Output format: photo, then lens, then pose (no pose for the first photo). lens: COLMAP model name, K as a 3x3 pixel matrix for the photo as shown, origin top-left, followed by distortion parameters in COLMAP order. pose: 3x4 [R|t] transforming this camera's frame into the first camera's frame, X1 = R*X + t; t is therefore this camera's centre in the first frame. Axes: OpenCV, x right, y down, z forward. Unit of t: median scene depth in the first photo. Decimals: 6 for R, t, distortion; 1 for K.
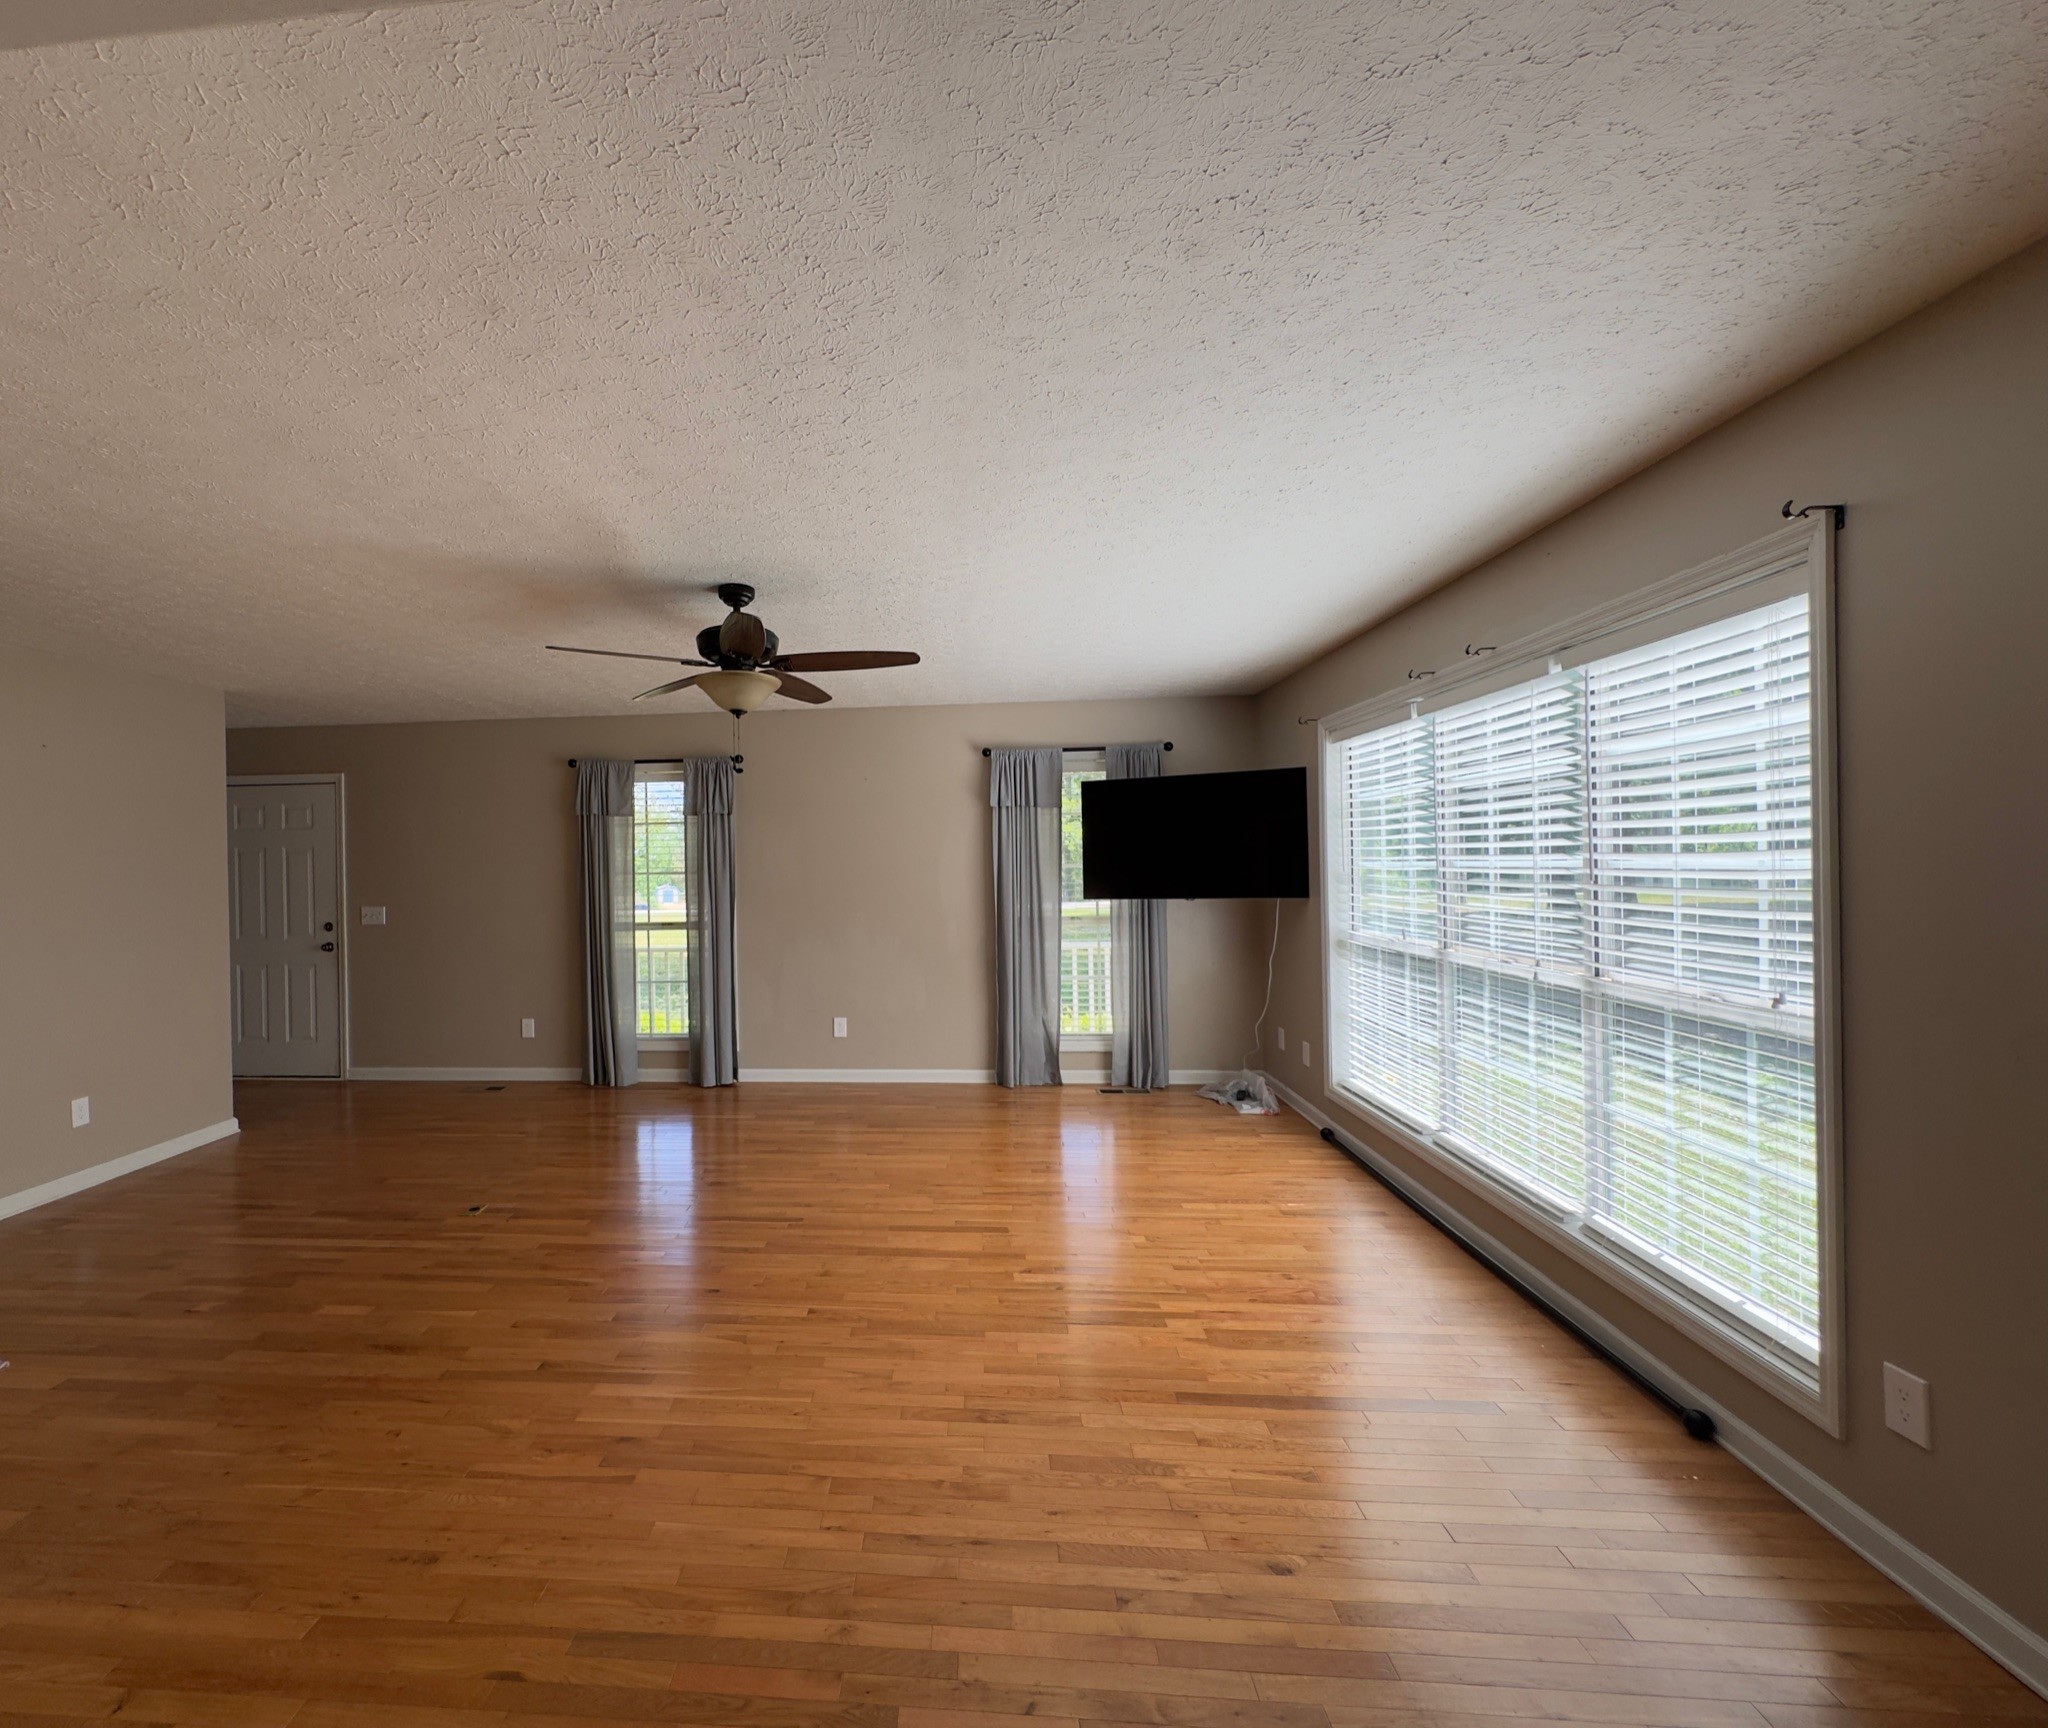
lens RADIAL K [[928.7, 0, 889.6], [0, 928.7, 862.3], [0, 0, 1]] dist [0.002058, 0.000742]
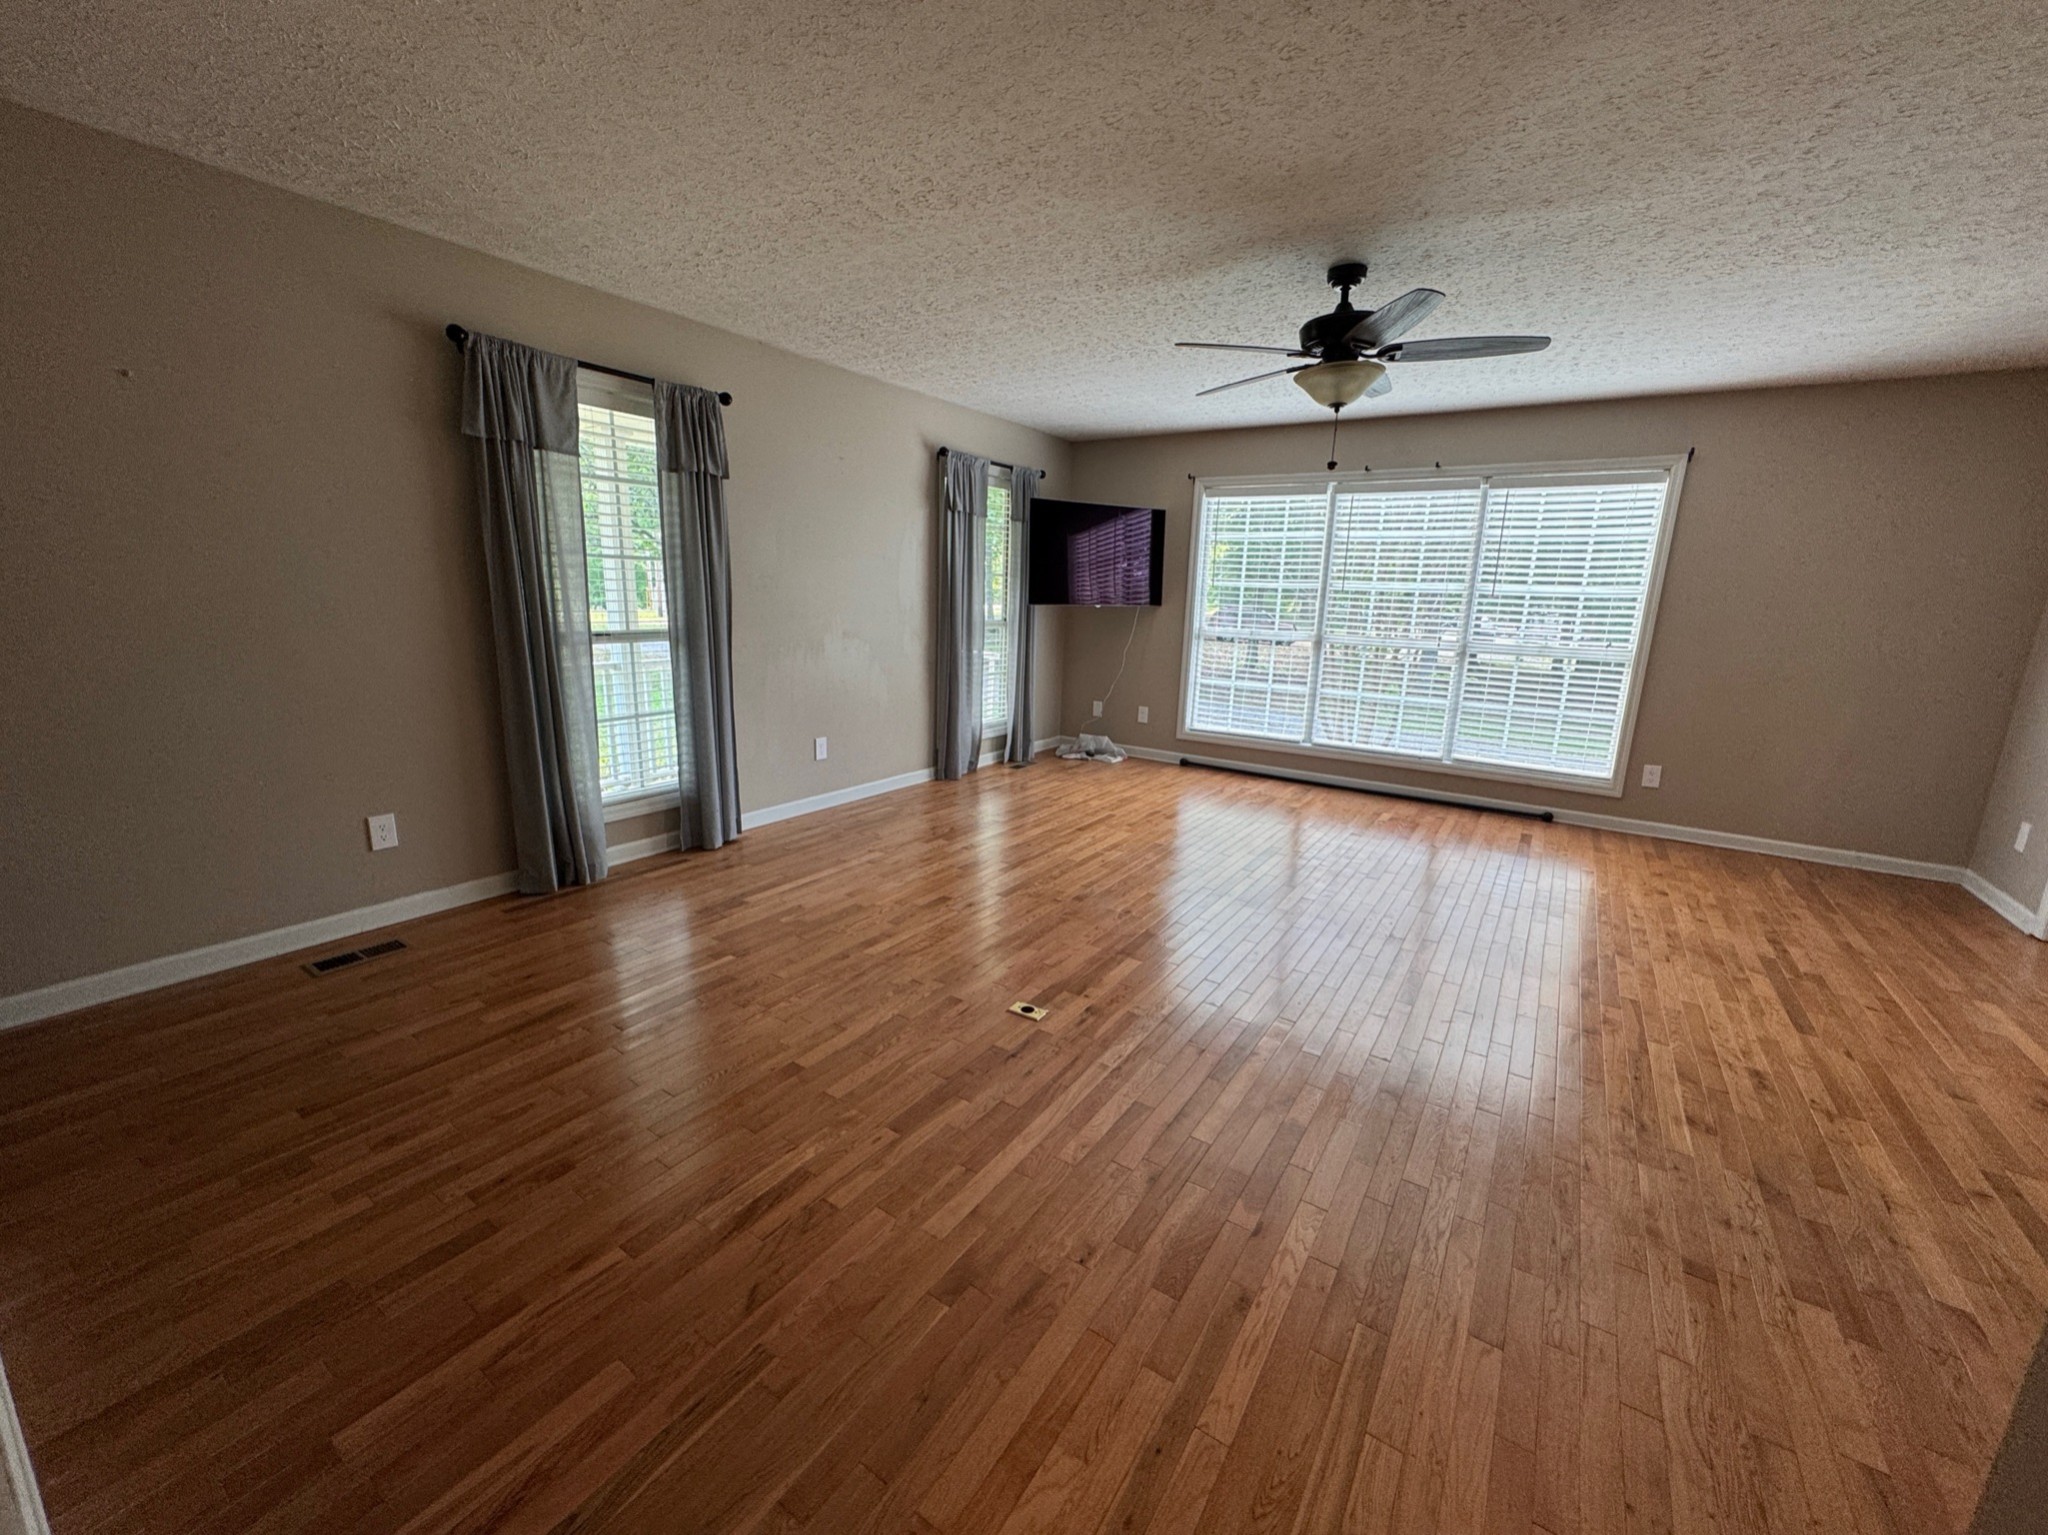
lens RADIAL K [[825.0, 0, 1025.3], [0, 825.0, 755.2], [0, 0, 1]] dist [-0.002242, 0.000002]
pose [[0.474962, -0.141062, 0.868627, -0.747022], [-0.039268, 0.982688, 0.181057, 0.039740], [-0.879130, -0.120105, 0.461201, 0.541804]]
